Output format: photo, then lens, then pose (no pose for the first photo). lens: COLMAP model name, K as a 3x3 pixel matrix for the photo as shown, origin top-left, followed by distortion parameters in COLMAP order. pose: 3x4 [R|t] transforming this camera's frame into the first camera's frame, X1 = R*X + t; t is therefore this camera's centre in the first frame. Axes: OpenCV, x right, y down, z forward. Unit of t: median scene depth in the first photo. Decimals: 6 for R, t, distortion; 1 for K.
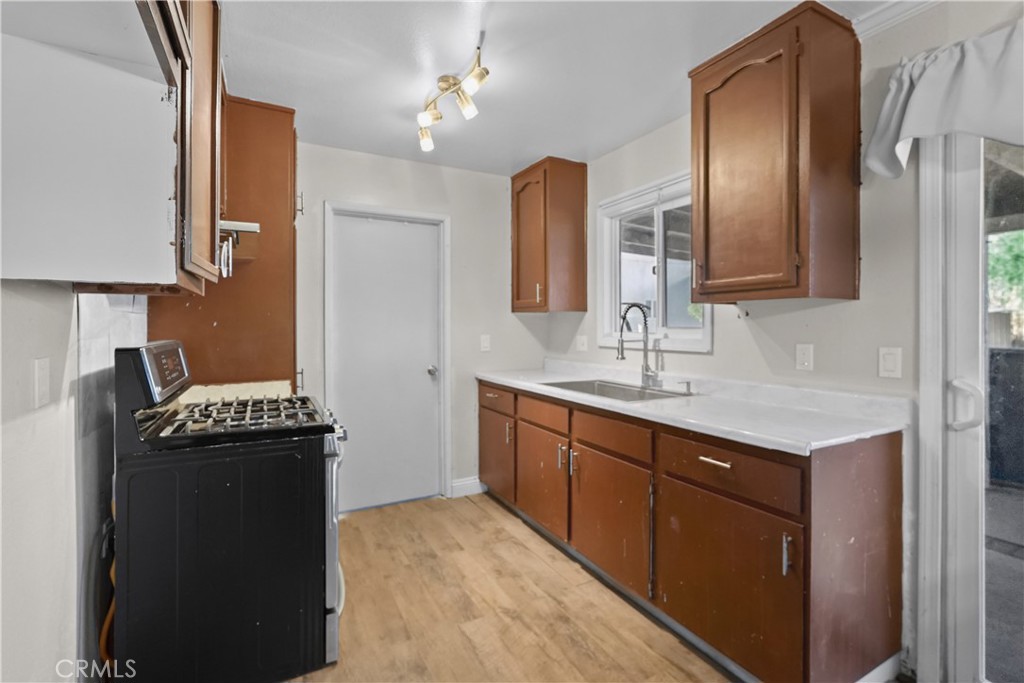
lens RADIAL K [[464.1, 0, 512.7], [0, 464.1, 333.8], [0, 0, 1]] dist [-0.007299, 0.003881]
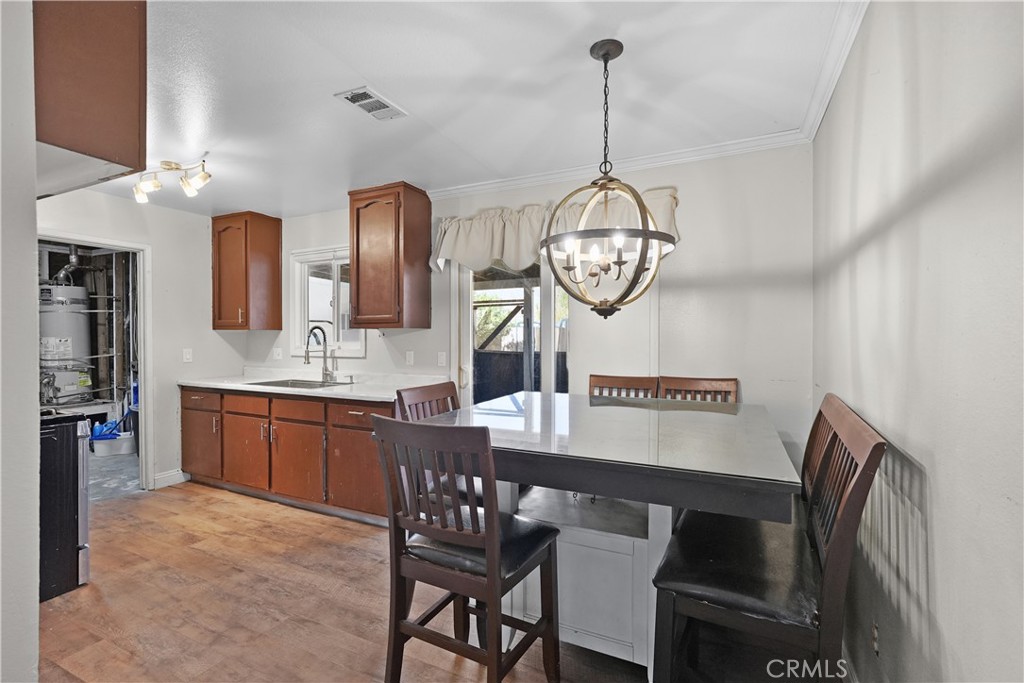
lens RADIAL K [[464.1, 0, 516.2], [0, 464.1, 339.3], [0, 0, 1]] dist [-0.007299, 0.003881]
pose [[0.807987, -0.003041, 0.589193, -0.109054], [0.008854, 0.999936, -0.006980, -0.007648], [-0.589134, 0.010856, 0.807962, -0.642132]]
